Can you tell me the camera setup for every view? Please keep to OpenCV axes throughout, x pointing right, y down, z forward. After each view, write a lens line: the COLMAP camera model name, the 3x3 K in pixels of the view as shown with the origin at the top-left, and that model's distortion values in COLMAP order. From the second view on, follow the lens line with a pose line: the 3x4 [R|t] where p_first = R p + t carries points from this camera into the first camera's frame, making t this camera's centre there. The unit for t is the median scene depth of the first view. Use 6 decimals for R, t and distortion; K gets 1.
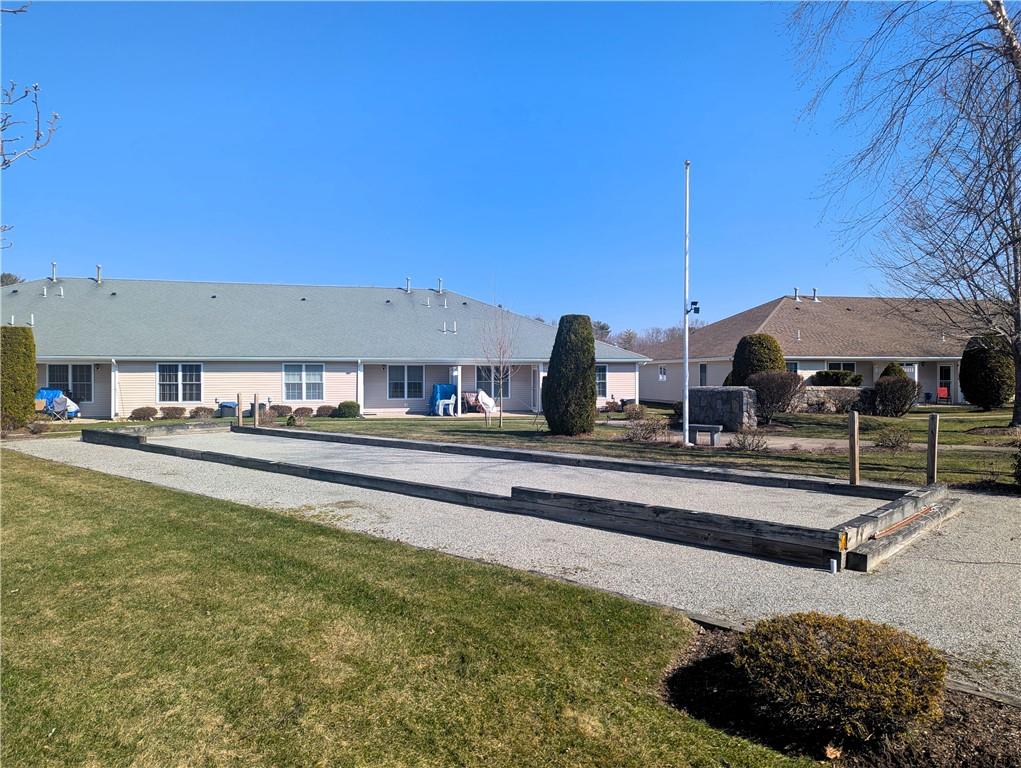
lens RADIAL K [[714.6, 0, 512.9], [0, 714.6, 383.0], [0, 0, 1]] dist [0.077228, -0.061674]
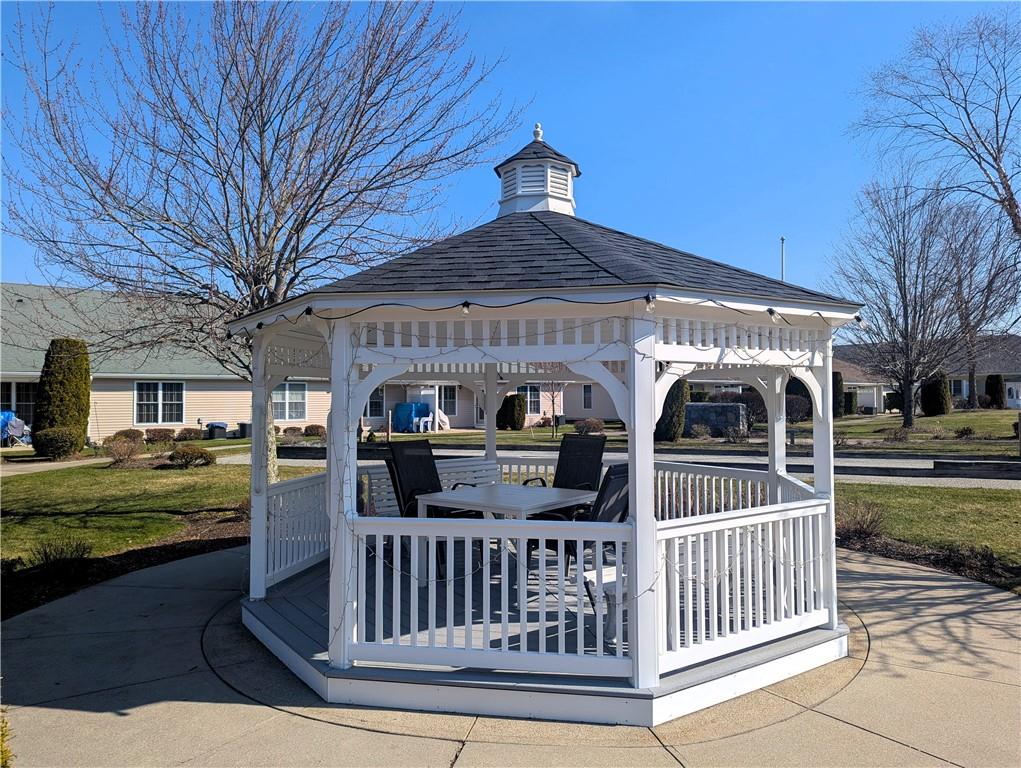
lens RADIAL K [[714.6, 0, 512.9], [0, 714.6, 383.0], [0, 0, 1]] dist [0.077228, -0.061674]
pose [[0.913565, 0.006517, 0.406640, -0.426321], [0.005632, 0.999573, -0.028673, 0.003909], [-0.406653, 0.028485, 0.913138, -0.026377]]
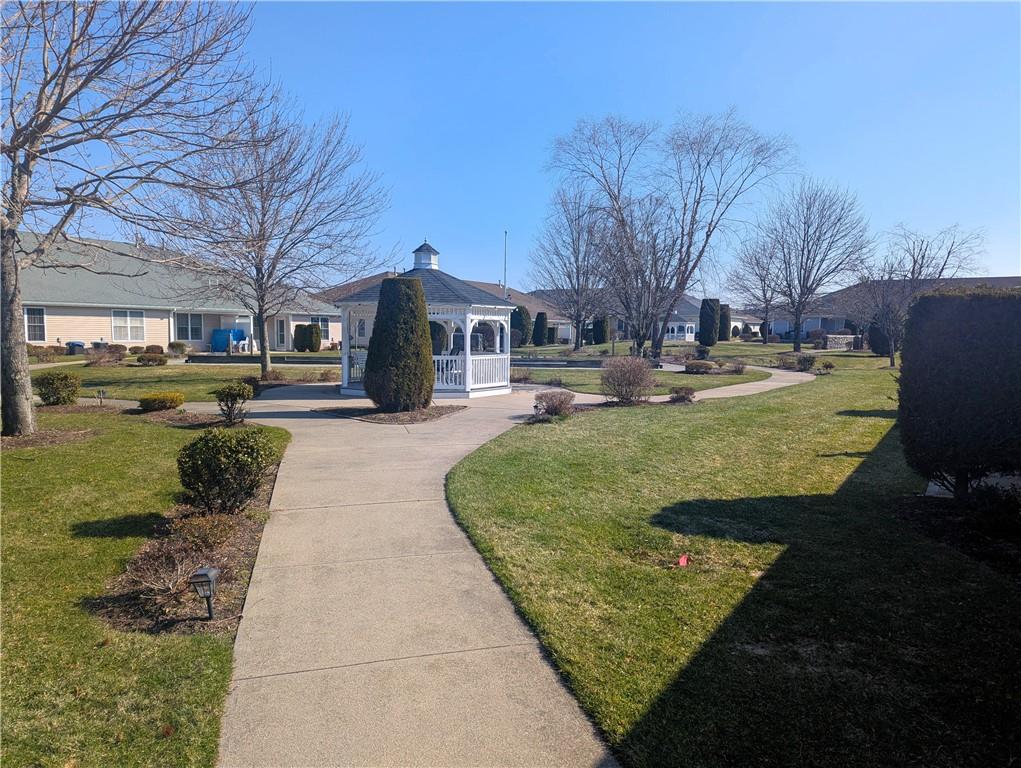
lens RADIAL K [[713.2, 0, 510.5], [0, 713.2, 384.0], [0, 0, 1]] dist [0.074248, -0.070941]
pose [[0.712831, -0.040500, 0.700166, -0.720270], [-0.009474, 0.997684, 0.067355, 0.009132], [-0.701272, -0.054646, 0.710796, -0.339715]]
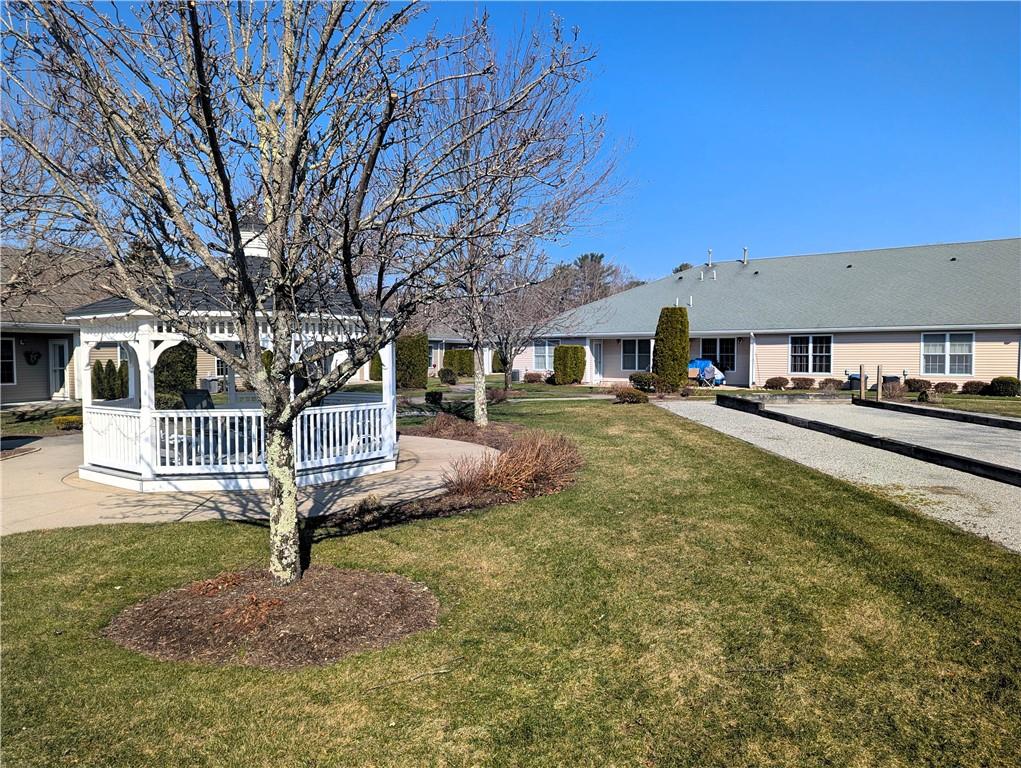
lens RADIAL K [[714.6, 0, 512.9], [0, 714.6, 383.0], [0, 0, 1]] dist [0.077228, -0.061674]
pose [[0.666213, 0.032196, -0.745067, 0.022896], [-0.004021, 0.999208, 0.039583, 0.001446], [0.745751, -0.023374, 0.665815, 0.004902]]
